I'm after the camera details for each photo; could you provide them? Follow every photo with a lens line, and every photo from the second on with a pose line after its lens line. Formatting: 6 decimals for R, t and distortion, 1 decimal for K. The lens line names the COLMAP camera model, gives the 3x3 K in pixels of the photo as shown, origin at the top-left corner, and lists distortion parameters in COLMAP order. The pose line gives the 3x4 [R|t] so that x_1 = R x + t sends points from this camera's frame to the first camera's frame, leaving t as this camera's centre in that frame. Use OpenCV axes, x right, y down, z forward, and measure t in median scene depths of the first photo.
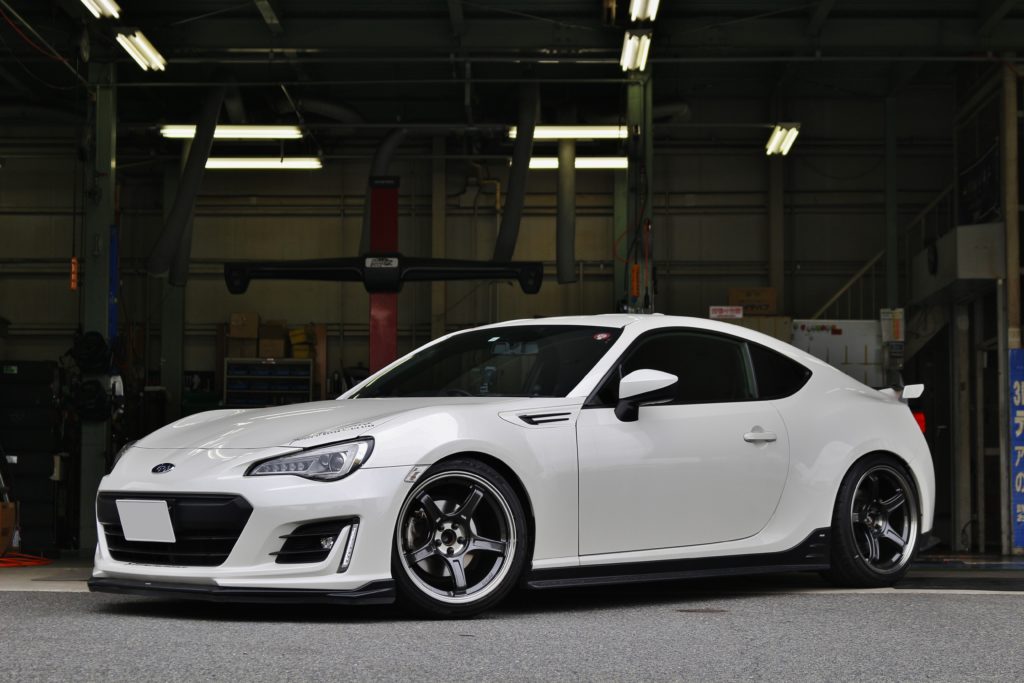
lens RADIAL K [[2297.9, 0, 512.0], [0, 2297.9, 341.5], [0, 0, 1]] dist [0.002765, -0.017040]
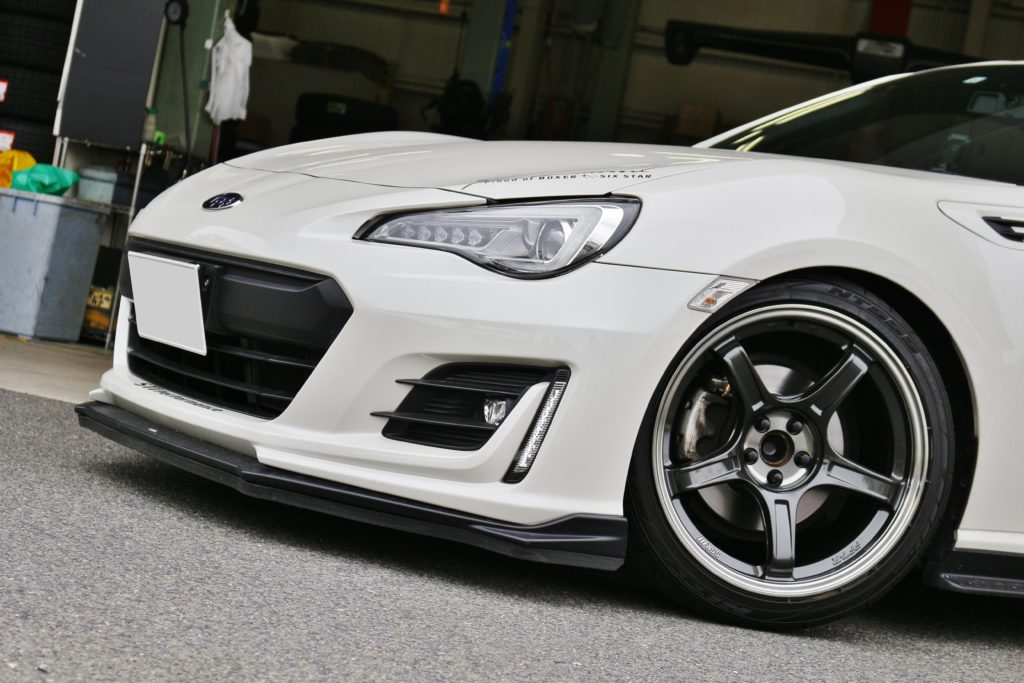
lens RADIAL K [[2349.6, 0, 512.0], [0, 2349.6, 341.5], [0, 0, 1]] dist [0.012592, -0.058790]
pose [[0.960314, 0.169831, -0.221255, 0.021597], [-0.156777, 0.984751, 0.075415, 0.037904], [0.230688, -0.037734, 0.972296, 0.540869]]
